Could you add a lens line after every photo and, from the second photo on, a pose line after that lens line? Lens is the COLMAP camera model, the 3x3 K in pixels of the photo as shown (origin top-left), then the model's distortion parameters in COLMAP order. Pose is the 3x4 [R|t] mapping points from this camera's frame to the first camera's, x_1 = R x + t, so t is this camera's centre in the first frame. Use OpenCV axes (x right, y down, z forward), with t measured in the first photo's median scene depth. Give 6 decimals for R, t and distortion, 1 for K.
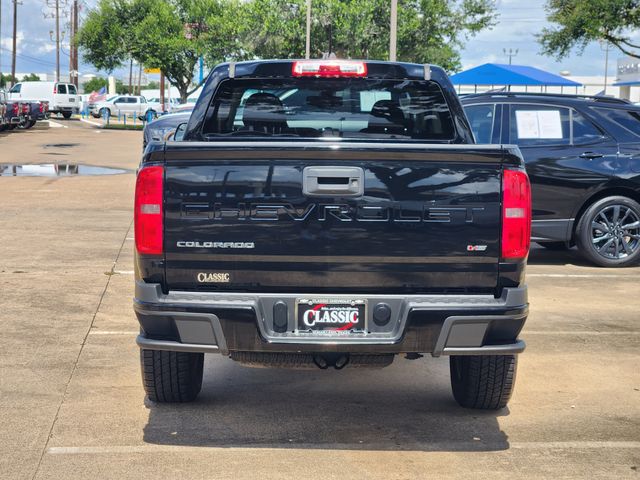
lens RADIAL K [[1216.4, 0, 320.0], [0, 1216.4, 240.0], [0, 0, 1]] dist [-0.567922, 5.086347]
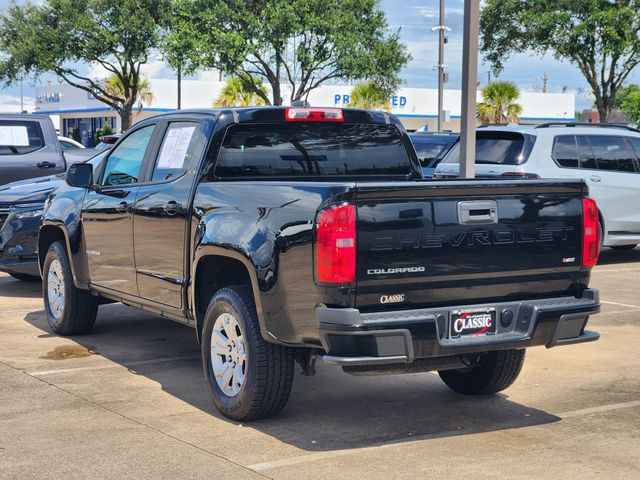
lens RADIAL K [[1216.4, 0, 320.0], [0, 1216.4, 240.0], [0, 0, 1]] dist [-0.567922, 5.086347]
pose [[0.881057, -0.050460, 0.470311, -0.697151], [0.061046, 0.998108, -0.007272, -0.021374], [-0.469054, 0.035118, 0.882471, -0.006022]]
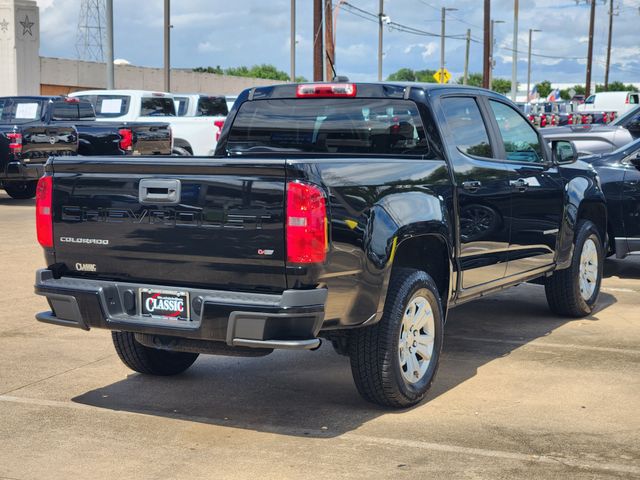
lens RADIAL K [[1216.4, 0, 320.0], [0, 1216.4, 240.0], [0, 0, 1]] dist [-0.567922, 5.086347]
pose [[0.883054, 0.036304, -0.467865, 0.696931], [-0.040175, 0.999191, 0.001706, -0.008610], [0.467549, 0.017290, 0.883798, 0.023812]]
